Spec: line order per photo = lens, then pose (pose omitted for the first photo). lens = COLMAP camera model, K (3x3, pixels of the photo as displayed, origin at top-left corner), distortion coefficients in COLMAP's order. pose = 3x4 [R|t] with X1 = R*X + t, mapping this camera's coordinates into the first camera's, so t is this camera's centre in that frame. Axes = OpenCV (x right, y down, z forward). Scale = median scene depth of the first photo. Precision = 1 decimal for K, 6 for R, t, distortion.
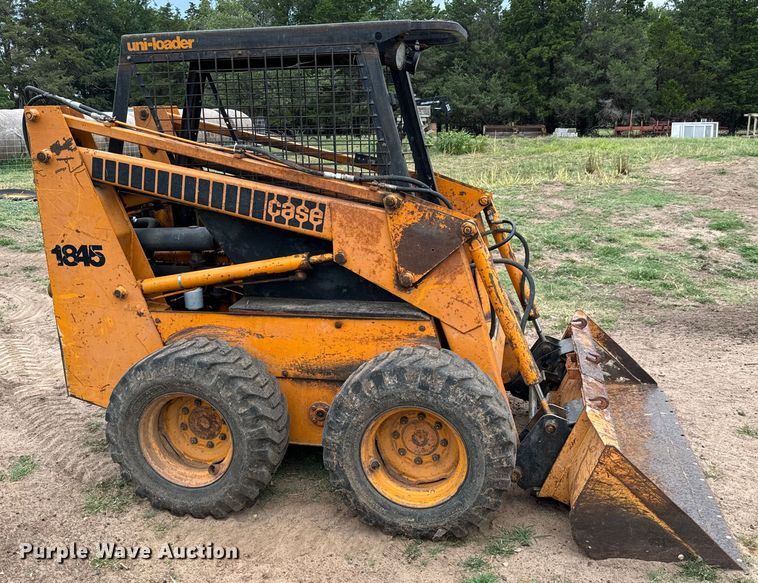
lens RADIAL K [[614.6, 0, 379.0], [0, 614.6, 291.5], [0, 0, 1]] dist [0.130590, -0.248302]
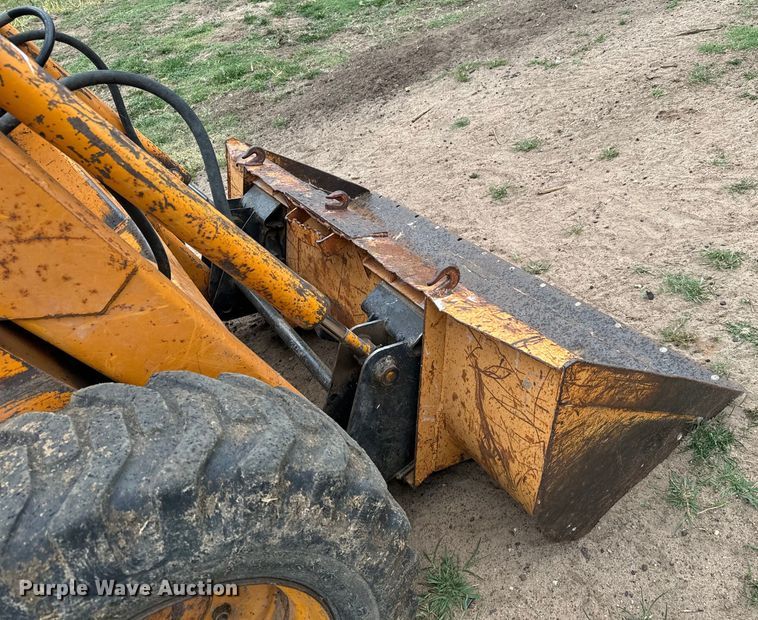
lens RADIAL K [[614.6, 0, 424.2], [0, 614.6, 290.0], [0, 0, 1]] dist [0.001224, -0.000720]
pose [[0.663271, -0.543080, 0.514913, 0.085105], [0.386890, 0.837790, 0.385258, -0.006574], [-0.640615, -0.056316, 0.765794, 0.610703]]
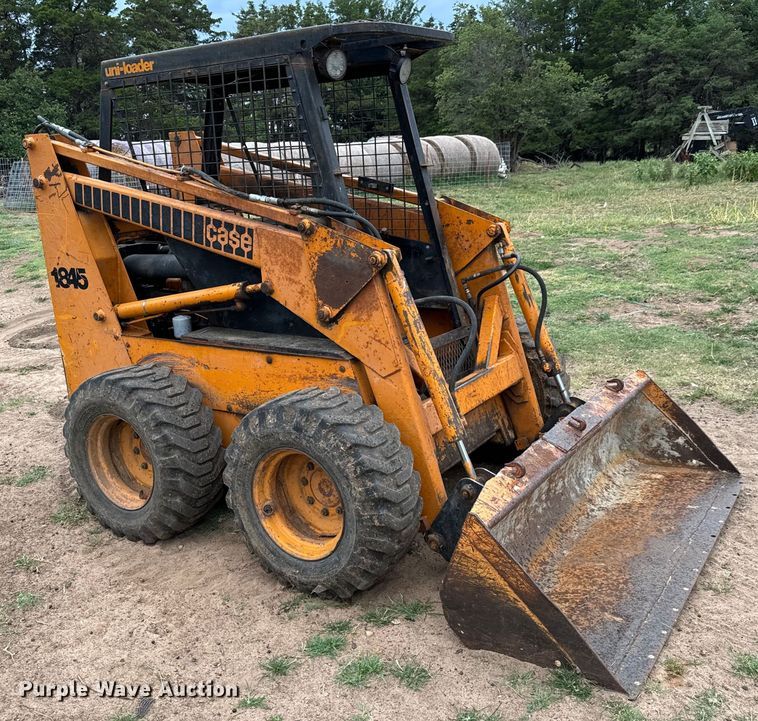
lens RADIAL K [[714.1, 0, 408.0], [0, 714.1, 364.5], [0, 0, 1]] dist [0.111175, -0.207029]
pose [[0.946754, 0.068428, -0.314601, 0.485562], [-0.060242, 0.997546, 0.035683, 0.009944], [0.316271, -0.014831, 0.948553, 0.034717]]
